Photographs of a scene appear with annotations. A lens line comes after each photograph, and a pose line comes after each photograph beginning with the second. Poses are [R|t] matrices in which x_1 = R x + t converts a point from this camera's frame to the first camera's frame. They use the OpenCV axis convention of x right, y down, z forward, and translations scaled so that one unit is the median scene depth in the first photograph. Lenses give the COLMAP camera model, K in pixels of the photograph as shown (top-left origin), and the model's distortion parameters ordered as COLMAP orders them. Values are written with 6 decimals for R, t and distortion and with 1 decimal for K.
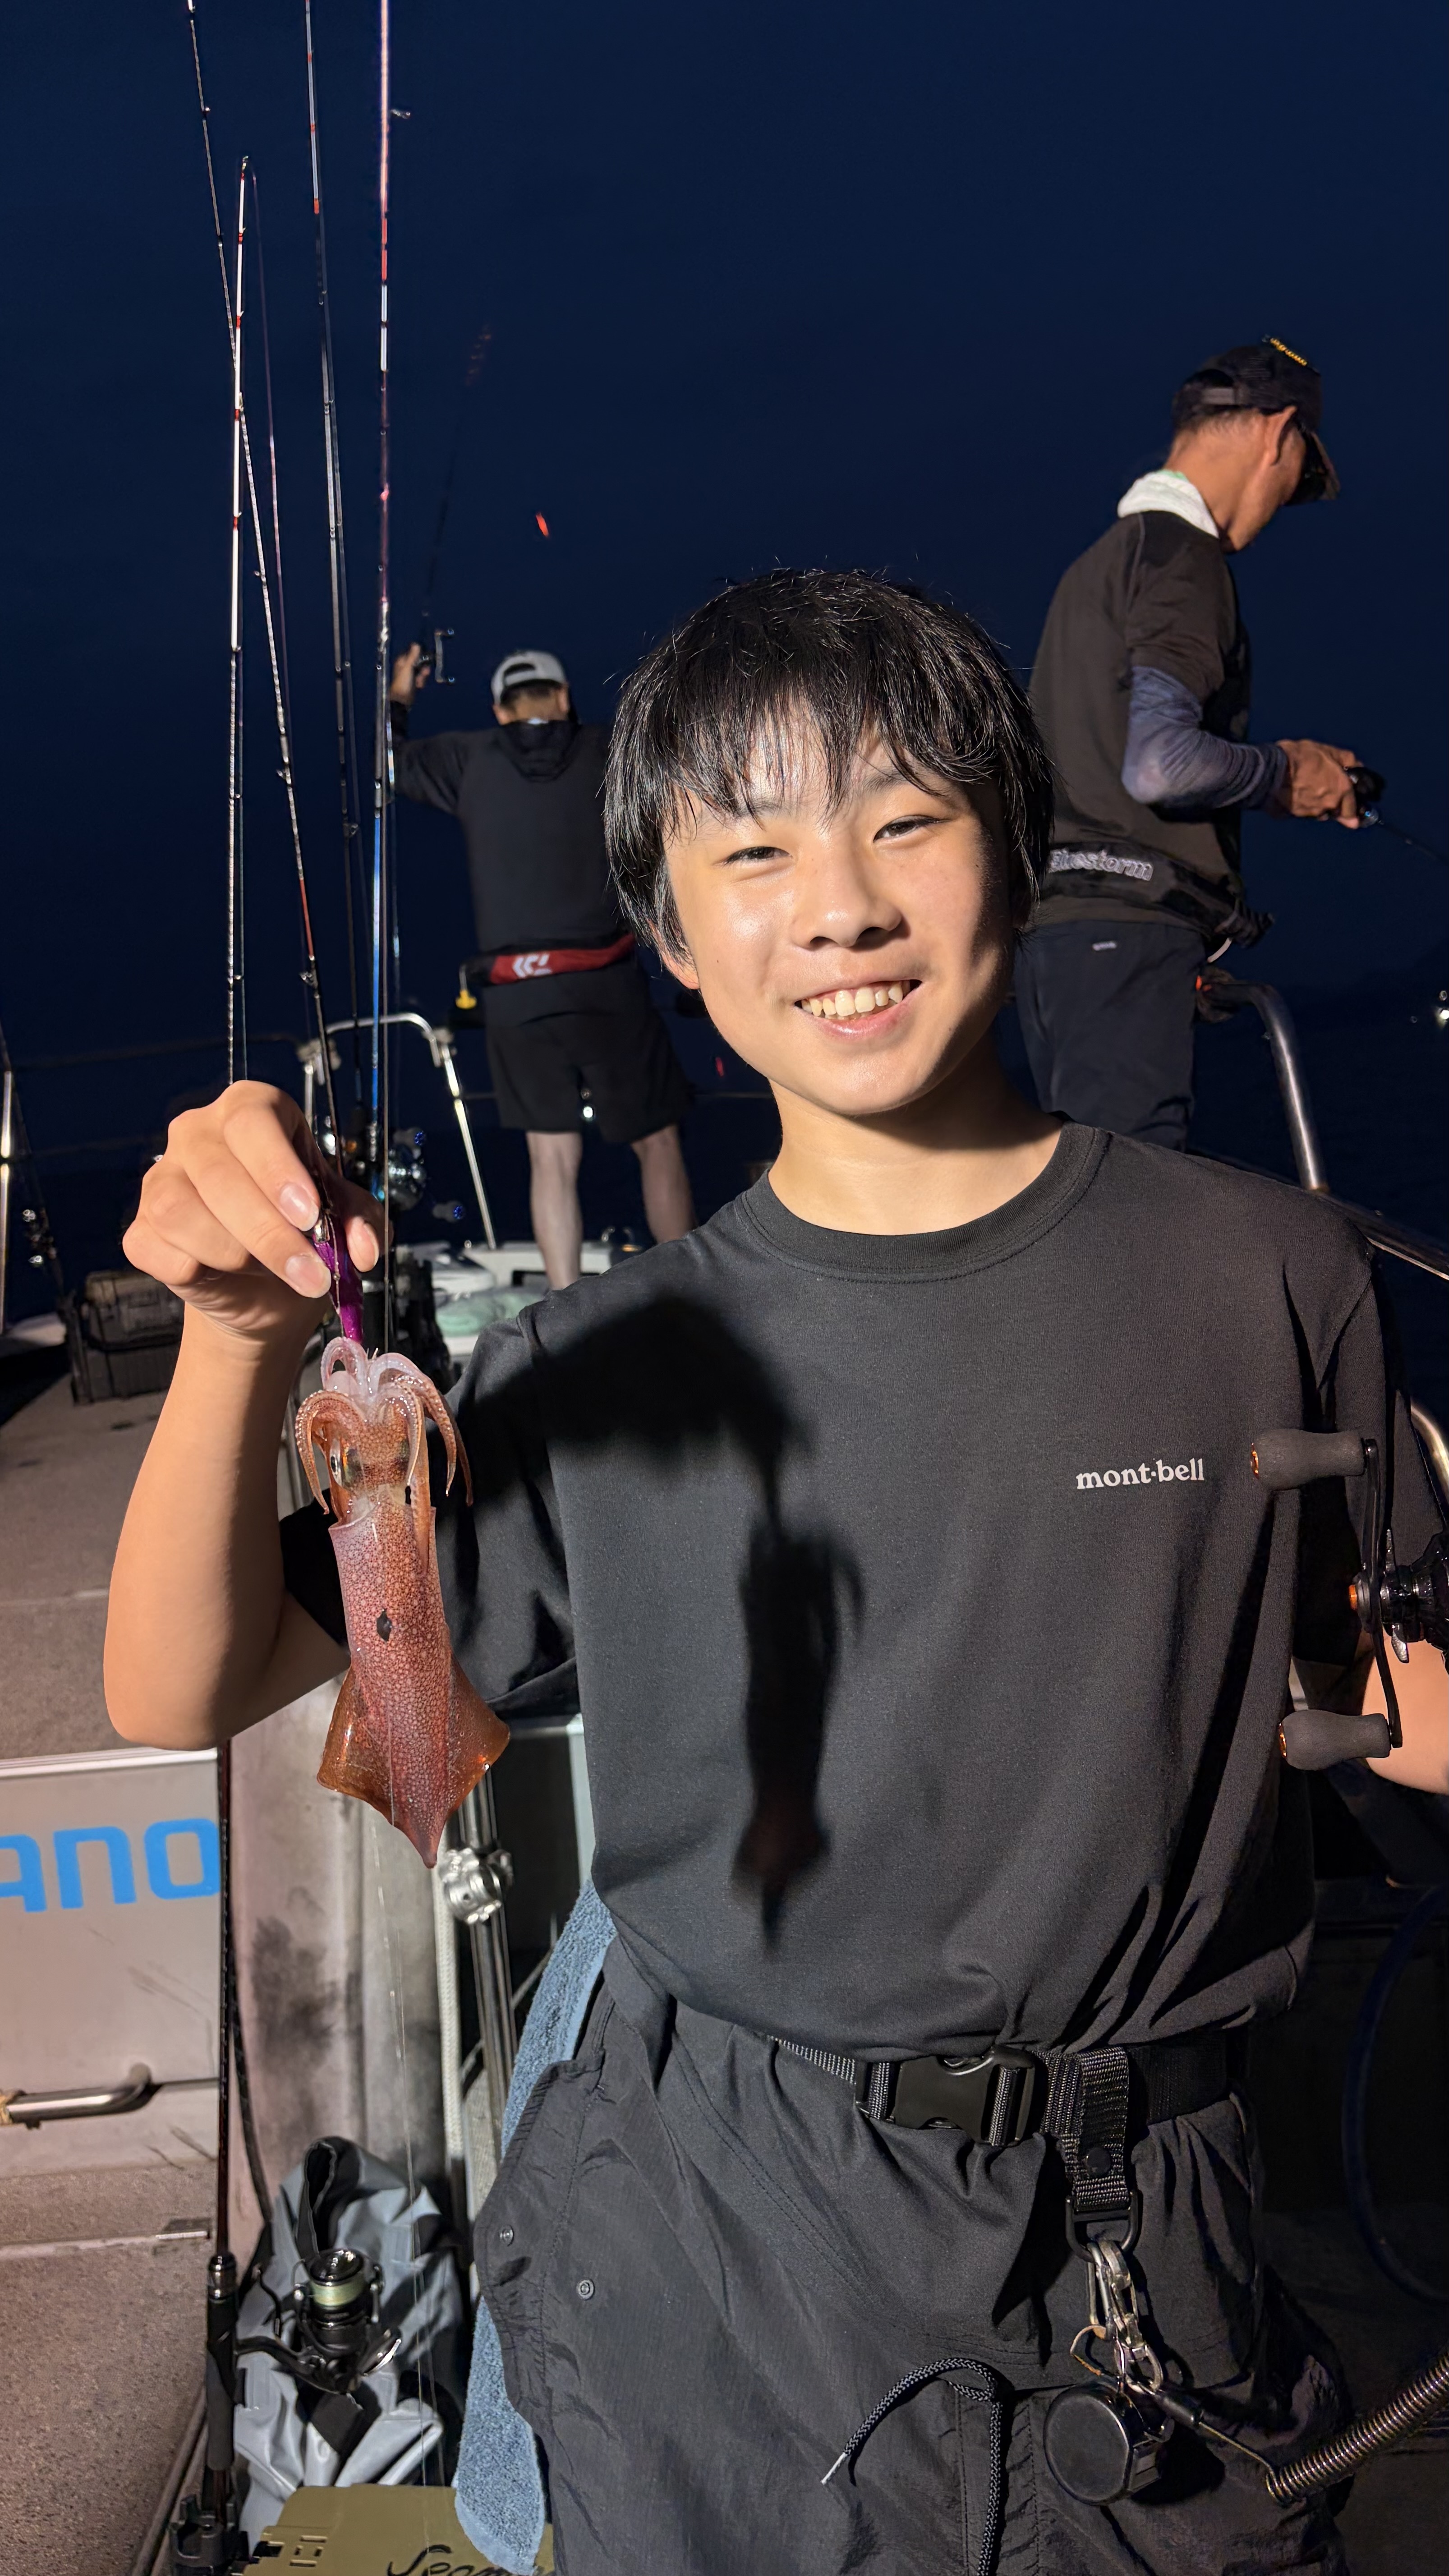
lens RADIAL K [[1821.1, 0, 724.8], [0, 1821.1, 1303.1], [0, 0, 1]] dist [-0.065667, -0.001128]
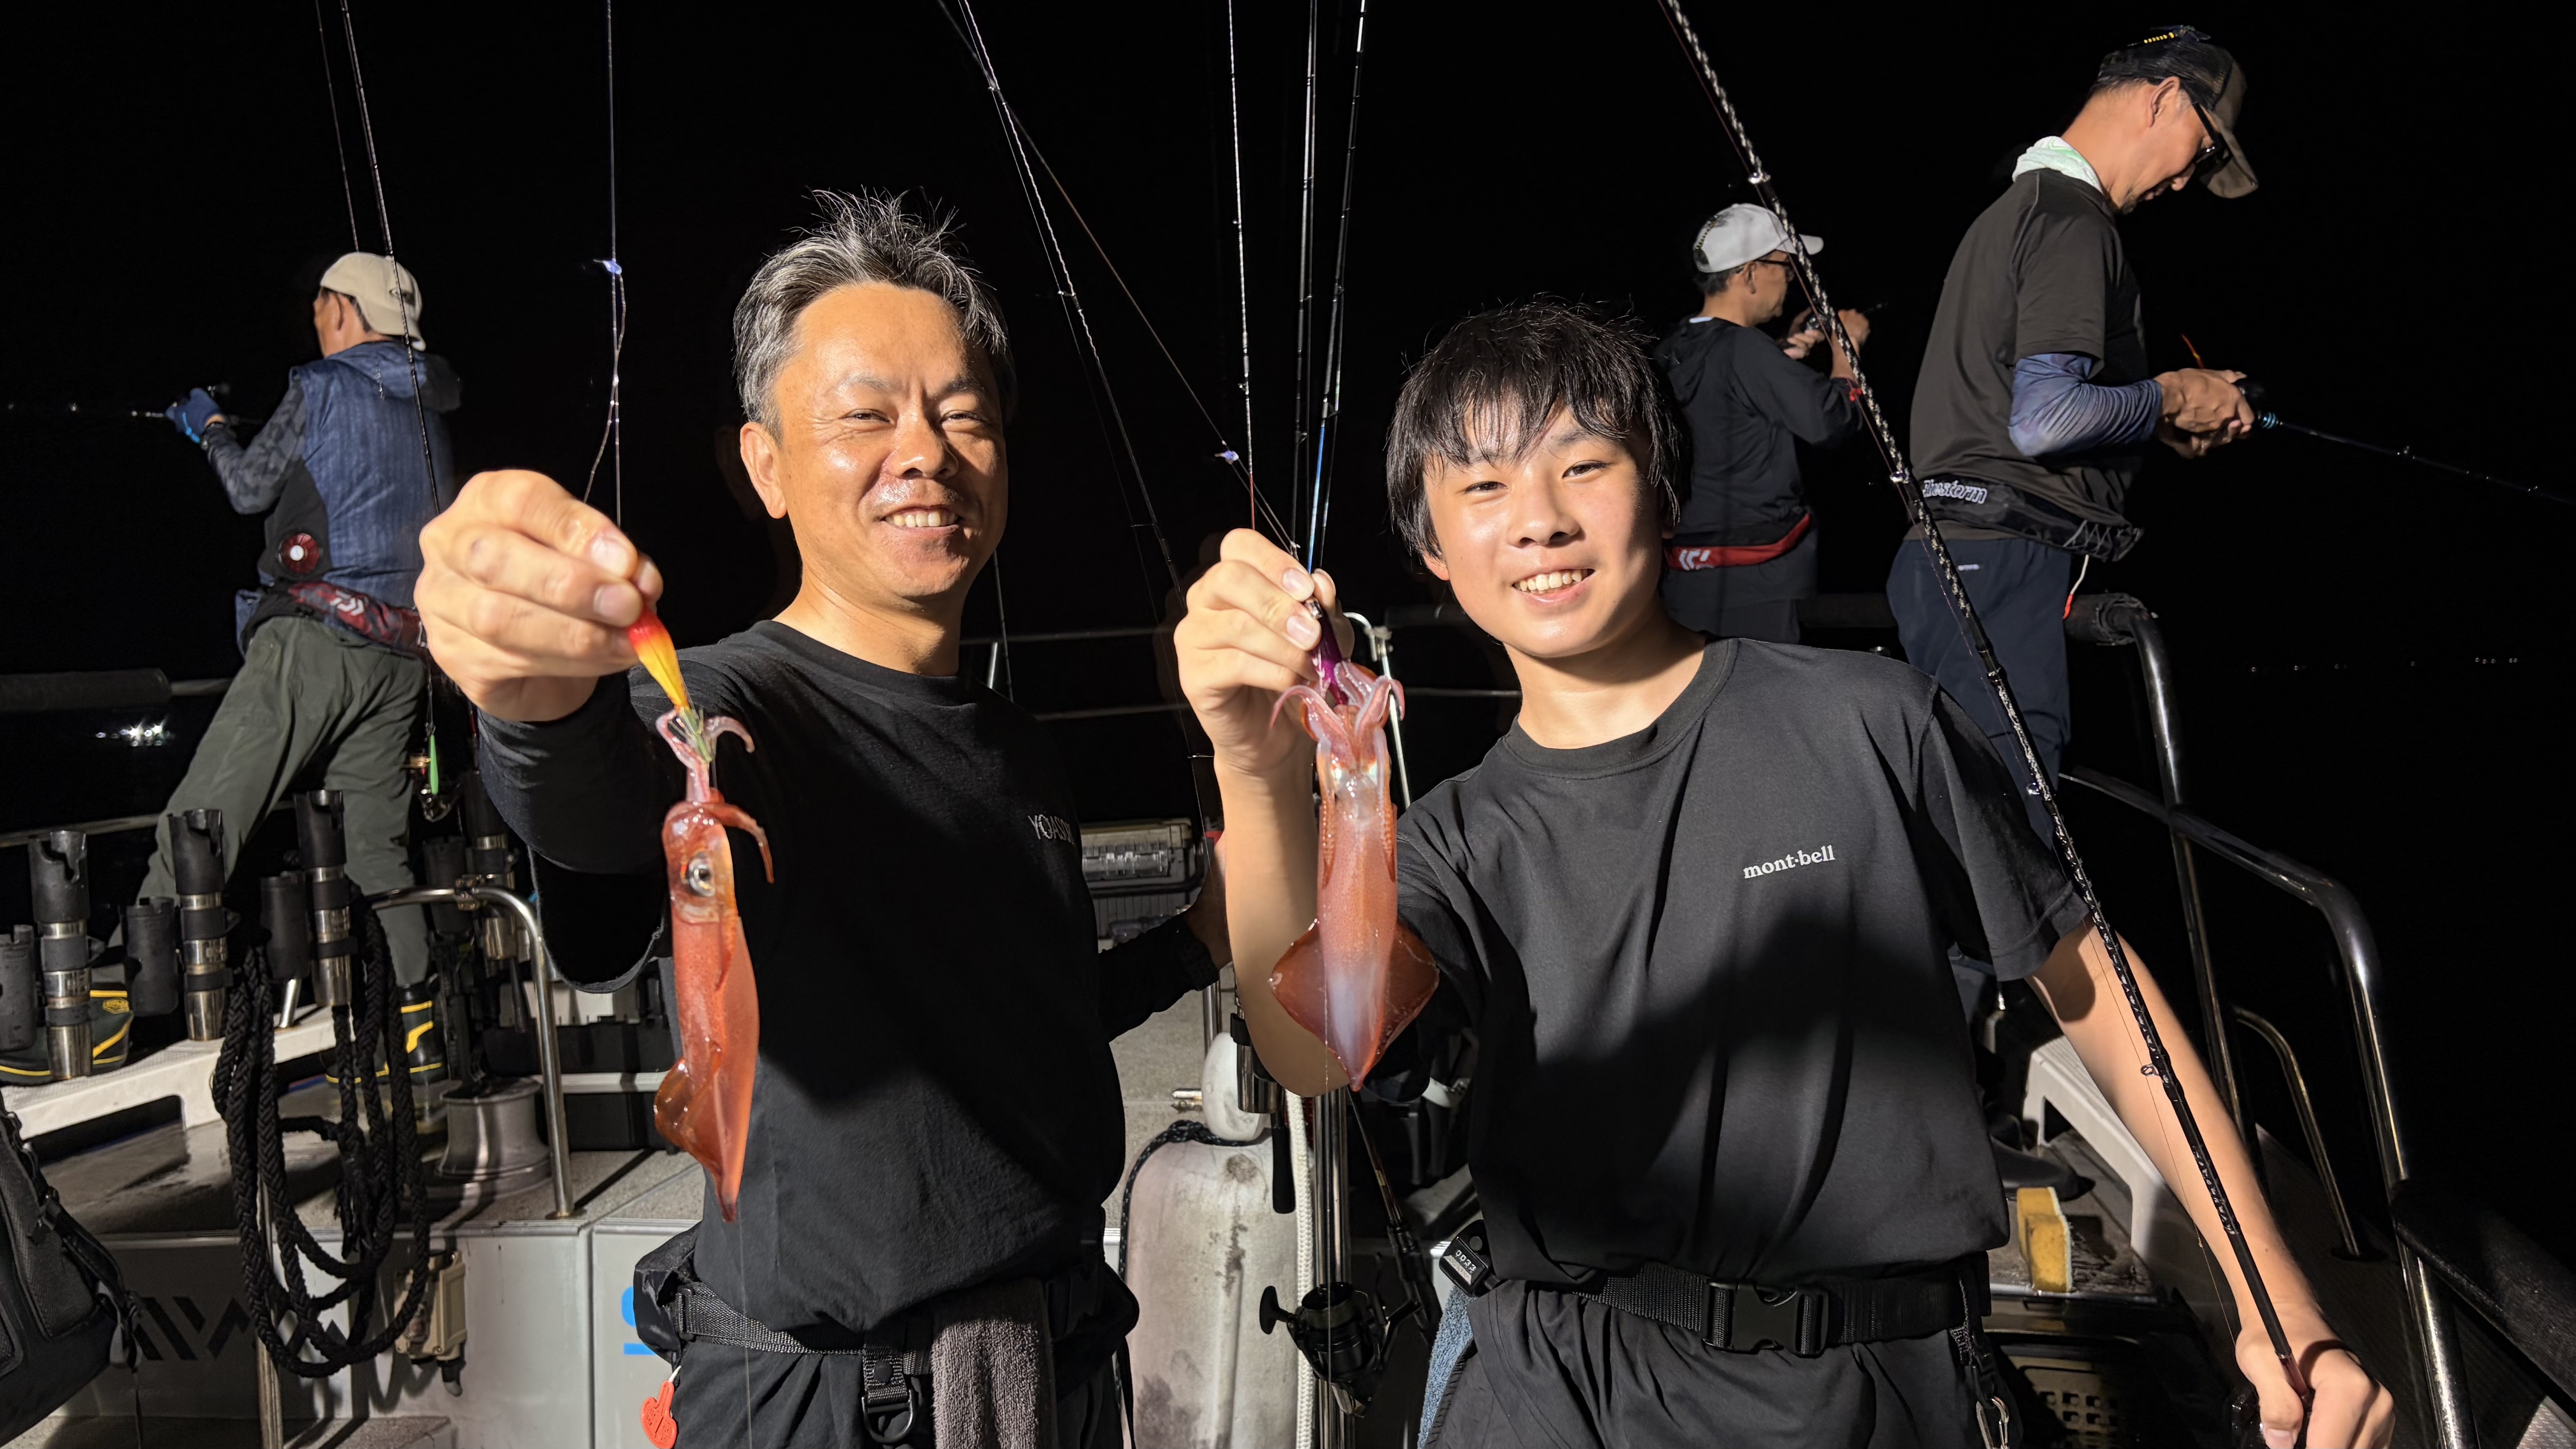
lens RADIAL K [[1821.1, 0, 1287.0], [0, 1821.1, 717.6], [0, 0, 1]] dist [-0.065667, -0.001128]
pose [[0.975422, 0.048640, -0.214910, 0.189062], [-0.071384, 0.992487, -0.099367, 0.112824], [0.208462, 0.112266, 0.971566, -0.503416]]
